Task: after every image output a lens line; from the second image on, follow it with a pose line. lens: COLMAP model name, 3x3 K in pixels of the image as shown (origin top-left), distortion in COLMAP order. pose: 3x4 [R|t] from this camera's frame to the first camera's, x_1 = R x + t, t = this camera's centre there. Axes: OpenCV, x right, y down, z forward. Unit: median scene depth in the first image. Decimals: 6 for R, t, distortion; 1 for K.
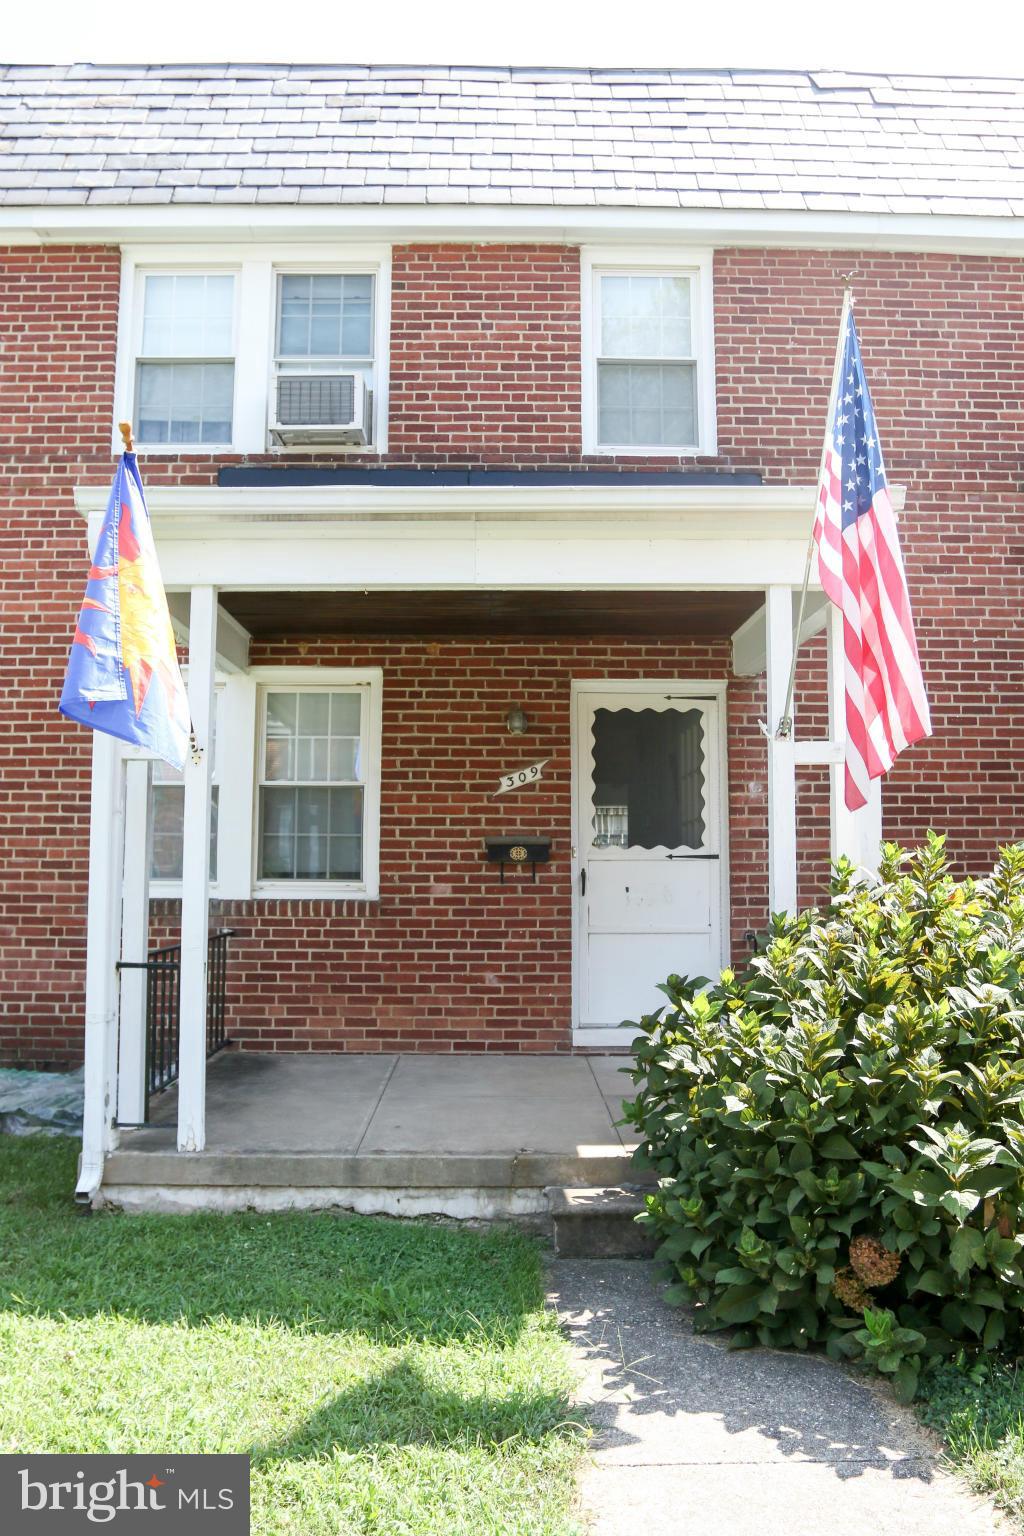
lens RADIAL K [[1201.7, 0, 507.9], [0, 1201.7, 769.1], [0, 0, 1]] dist [-0.077679, 0.036446]
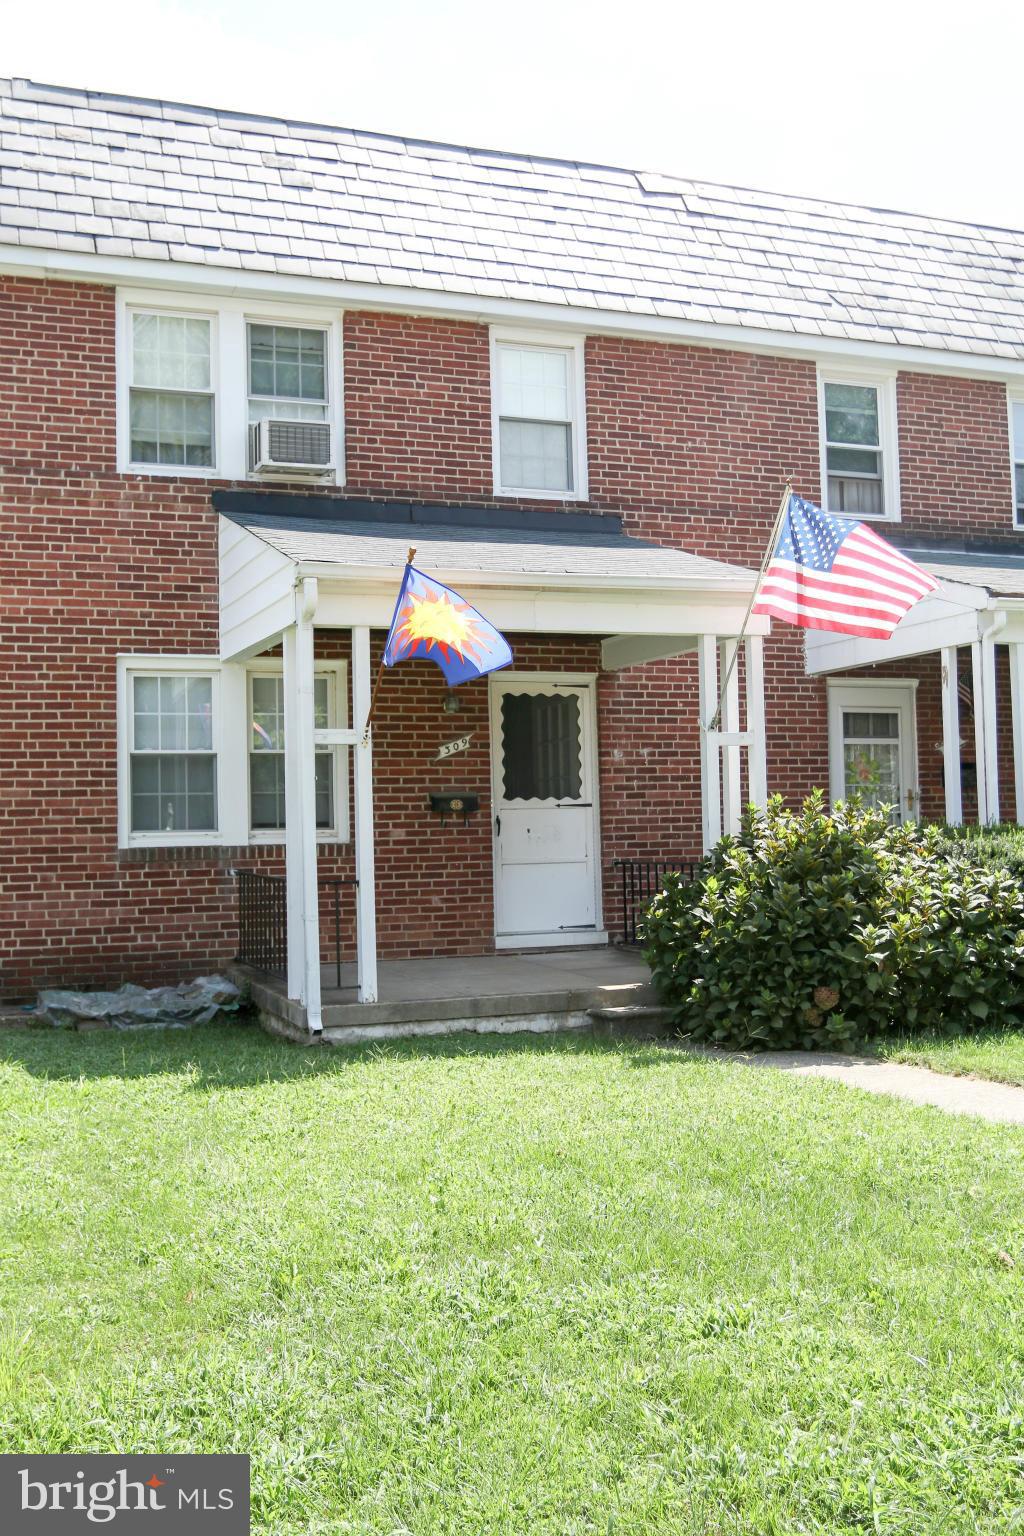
lens RADIAL K [[1546.4, 0, 510.8], [0, 1546.4, 770.1], [0, 0, 1]] dist [-0.039295, 0.000000]
pose [[0.937065, -0.008091, 0.349060, -0.507367], [-0.007610, 0.999021, 0.043587, -0.040306], [-0.349071, -0.043500, 0.936086, -0.580702]]
